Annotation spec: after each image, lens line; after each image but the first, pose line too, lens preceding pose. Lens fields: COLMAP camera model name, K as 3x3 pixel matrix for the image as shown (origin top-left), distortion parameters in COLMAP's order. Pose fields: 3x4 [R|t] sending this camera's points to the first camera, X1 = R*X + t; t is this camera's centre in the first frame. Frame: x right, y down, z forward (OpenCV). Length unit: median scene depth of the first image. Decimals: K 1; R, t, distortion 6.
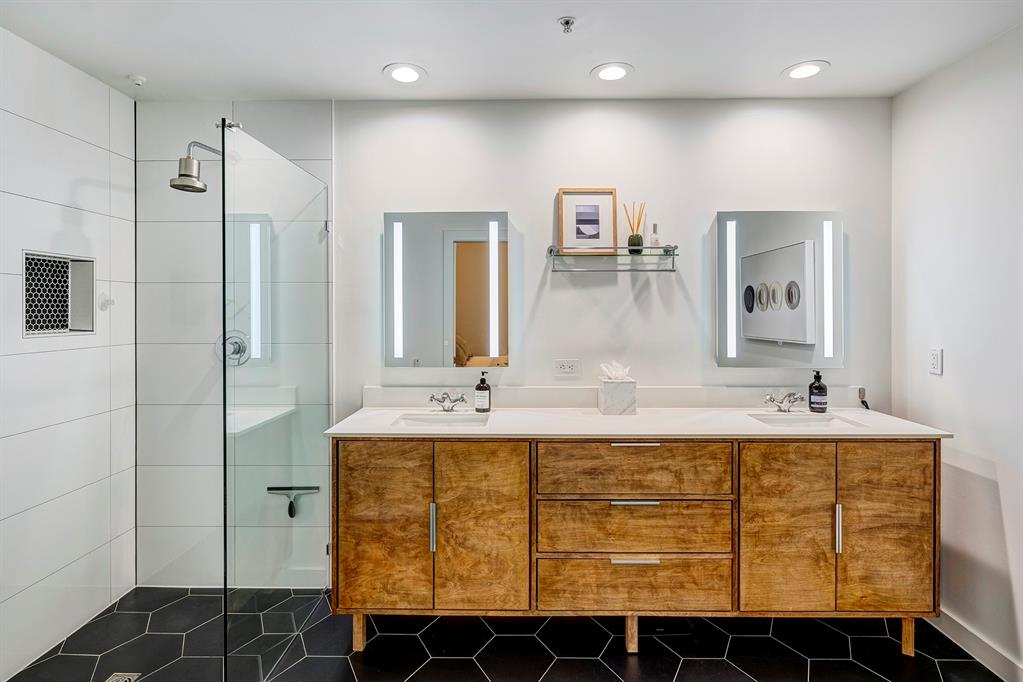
lens RADIAL K [[532.8, 0, 521.0], [0, 532.8, 309.2], [0, 0, 1]] dist [-0.000288, 0.000314]
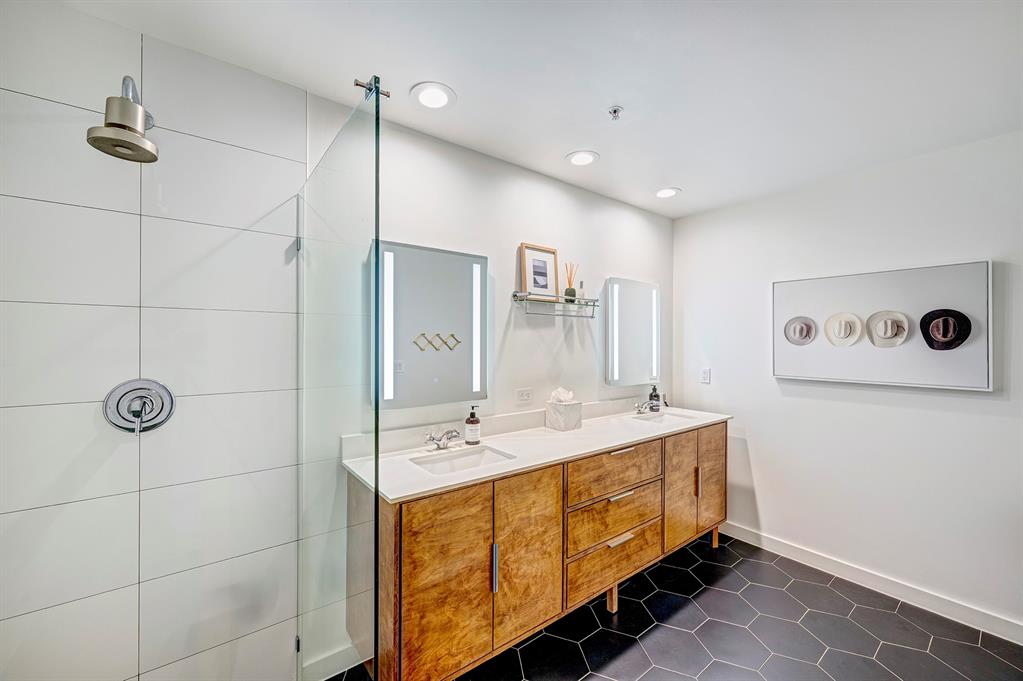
lens RADIAL K [[405.9, 0, 517.3], [0, 405.9, 340.8], [0, 0, 1]] dist [0.002764, 0.000135]
pose [[0.779136, 0.006412, 0.626823, -0.605059], [-0.007908, 0.999969, -0.000398, -0.013648], [-0.626805, -0.004647, 0.779162, 0.384555]]
